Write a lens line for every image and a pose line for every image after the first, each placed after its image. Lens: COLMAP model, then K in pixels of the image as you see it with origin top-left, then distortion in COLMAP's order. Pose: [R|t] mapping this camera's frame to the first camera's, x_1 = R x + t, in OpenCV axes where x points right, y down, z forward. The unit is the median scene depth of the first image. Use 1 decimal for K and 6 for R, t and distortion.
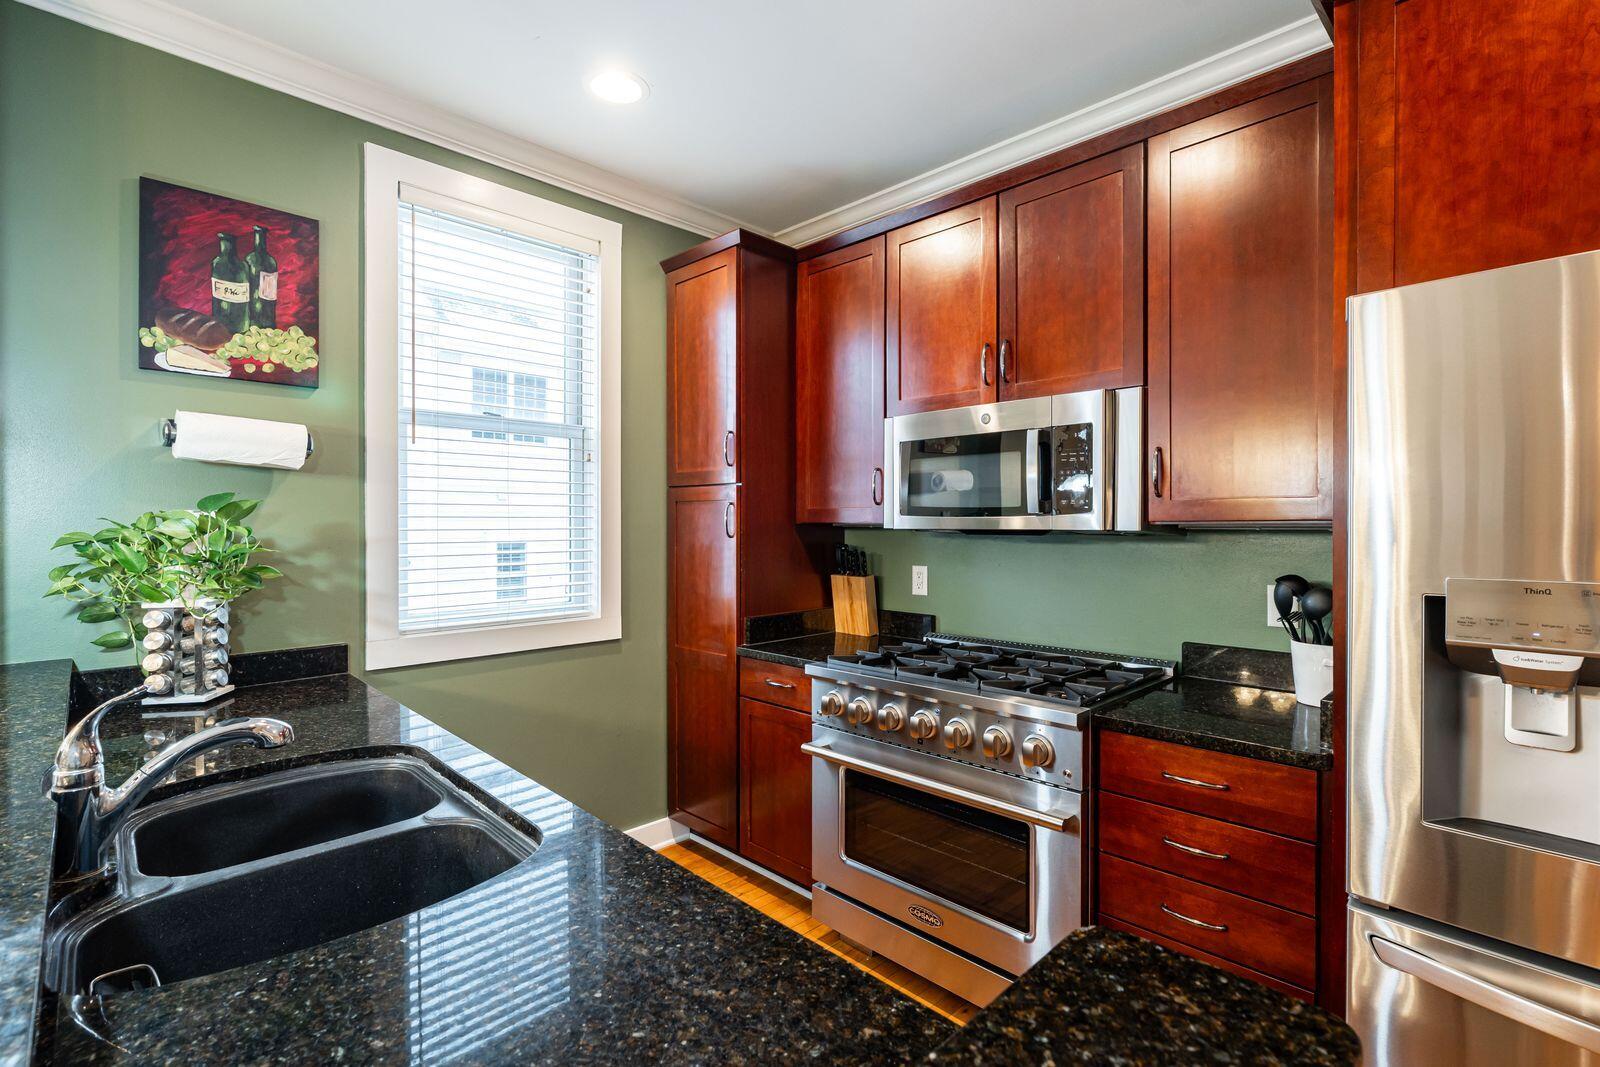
lens RADIAL K [[747.1, 0, 846.1], [0, 747.1, 526.5], [0, 0, 1]] dist [-0.002726, 0.000442]
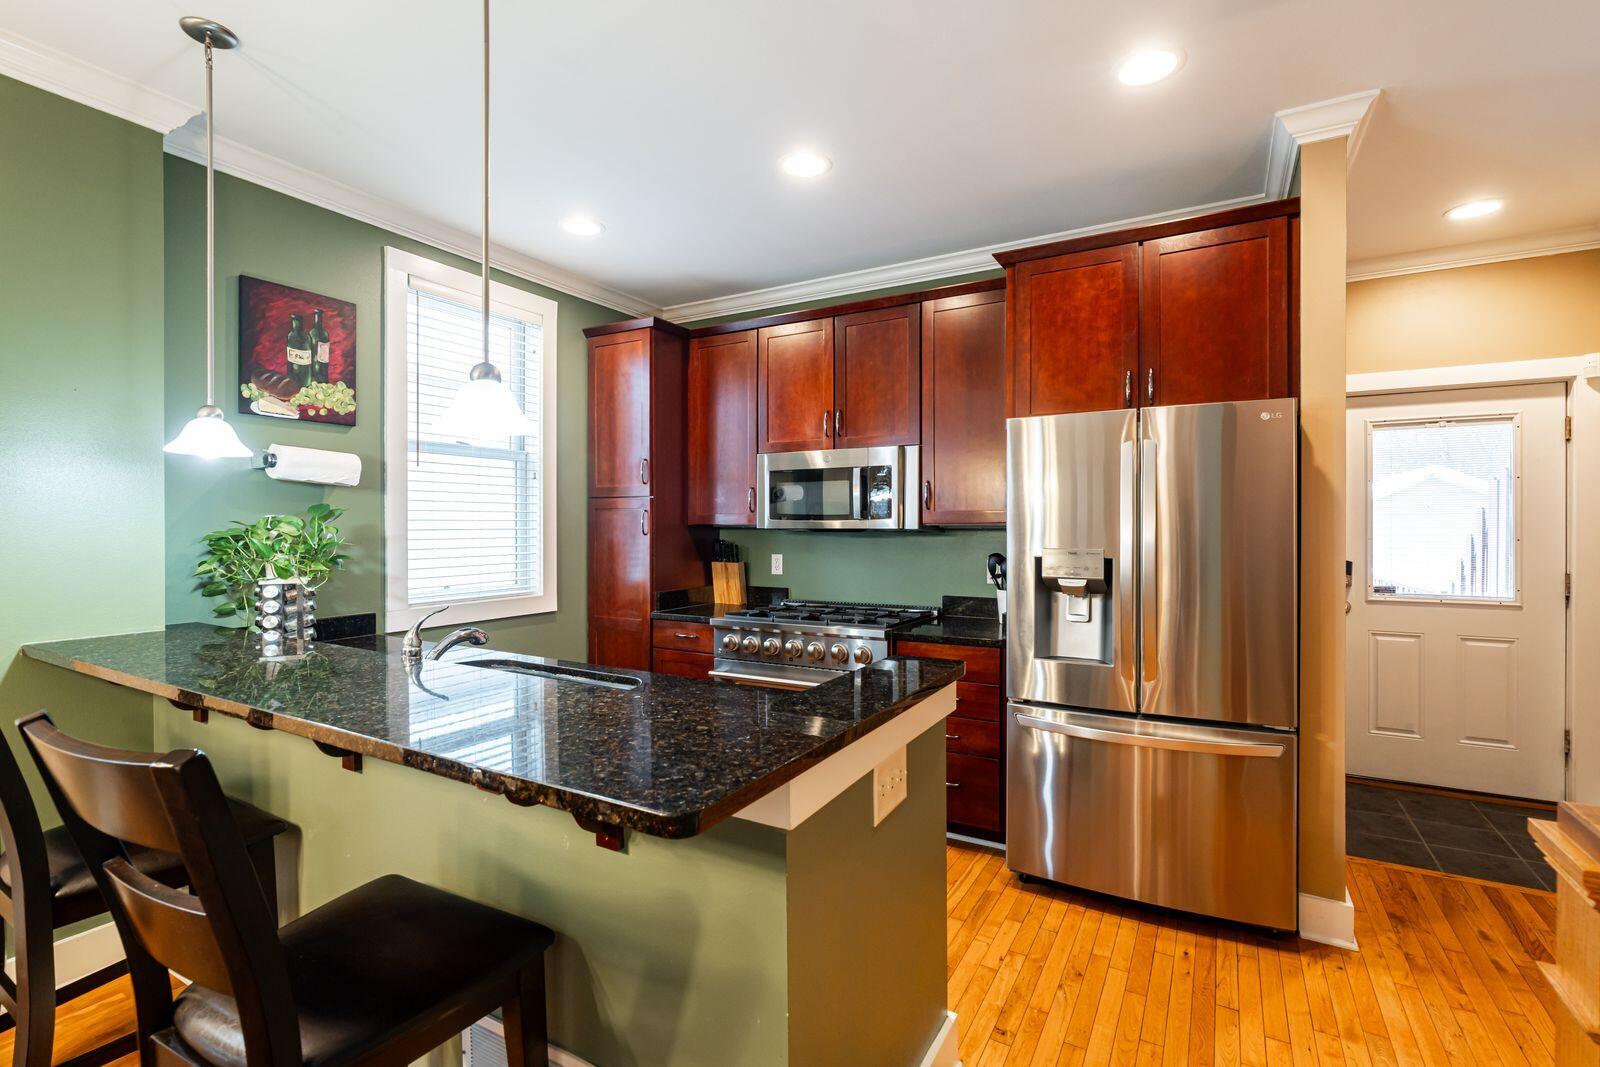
lens RADIAL K [[747.1, 0, 861.0], [0, 747.1, 525.9], [0, 0, 1]] dist [-0.002726, 0.000442]
pose [[0.958828, -0.000999, 0.283985, -0.204384], [0.001792, 0.999995, -0.002533, 0.002602], [-0.283981, 0.002938, 0.958826, -0.567709]]
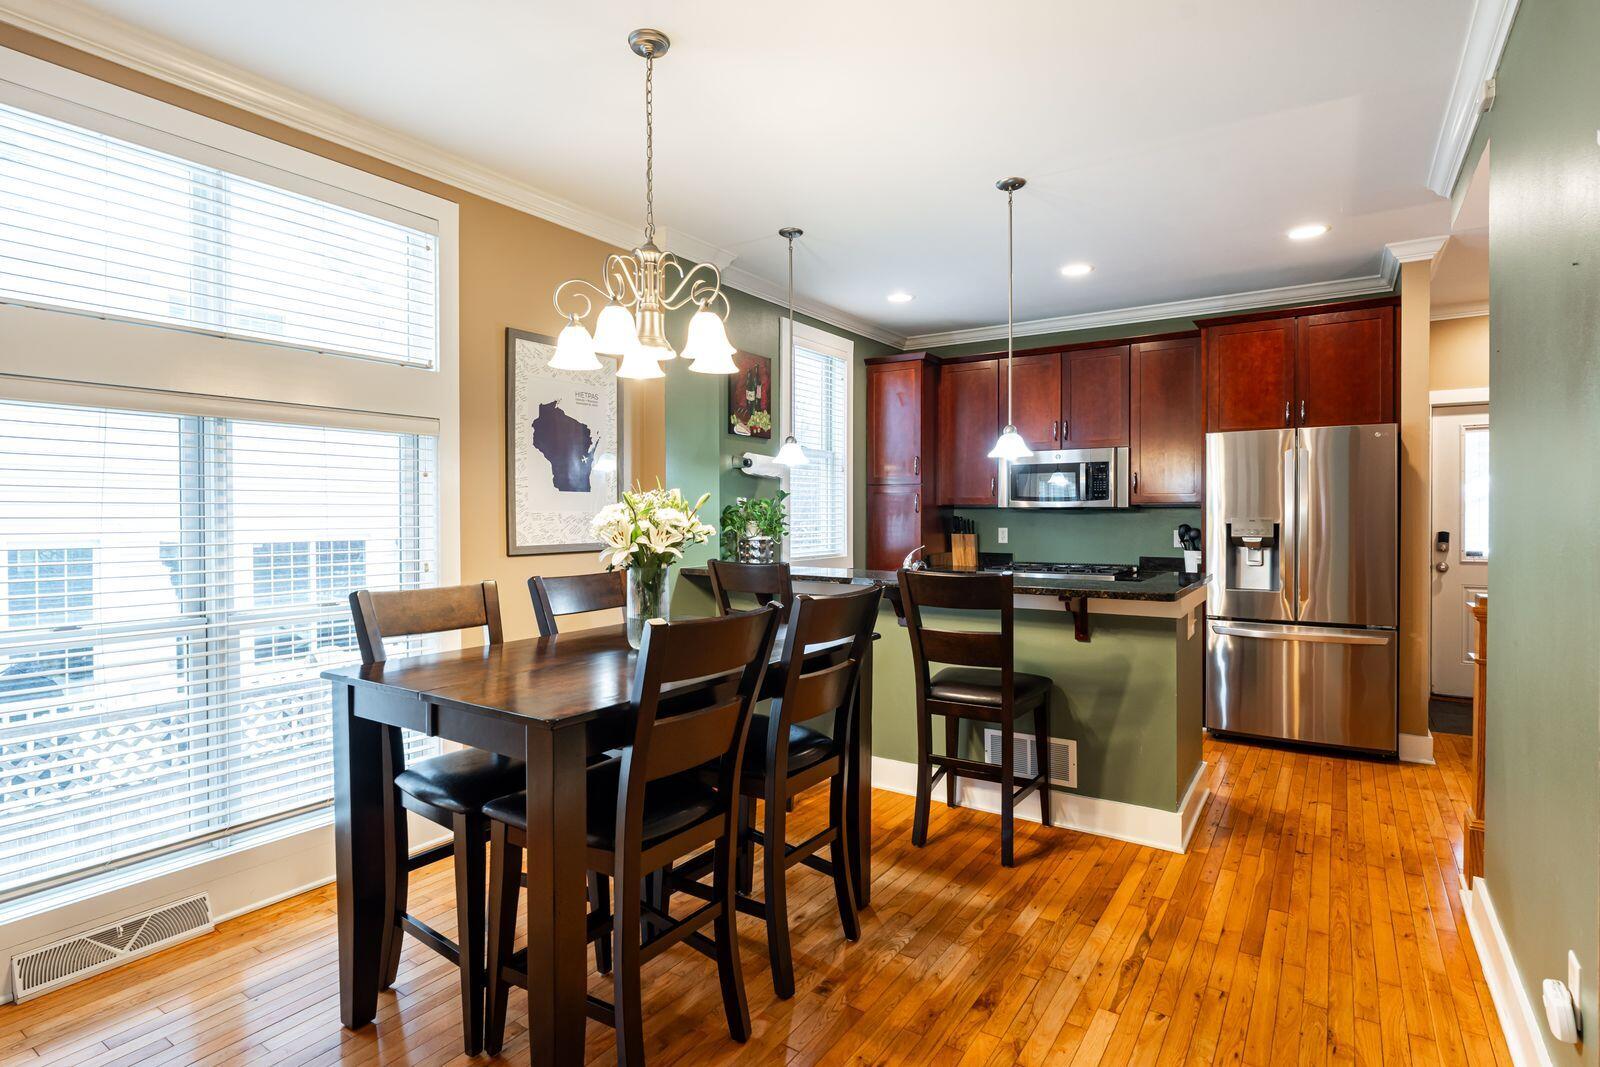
lens RADIAL K [[862.5, 0, 893.8], [0, 862.5, 520.7], [0, 0, 1]] dist [0.000321, -0.000362]
pose [[0.966366, -0.004056, 0.257140, -0.980565], [0.002924, 0.999984, 0.004784, 0.031781], [-0.257156, -0.003872, 0.966362, -1.389701]]
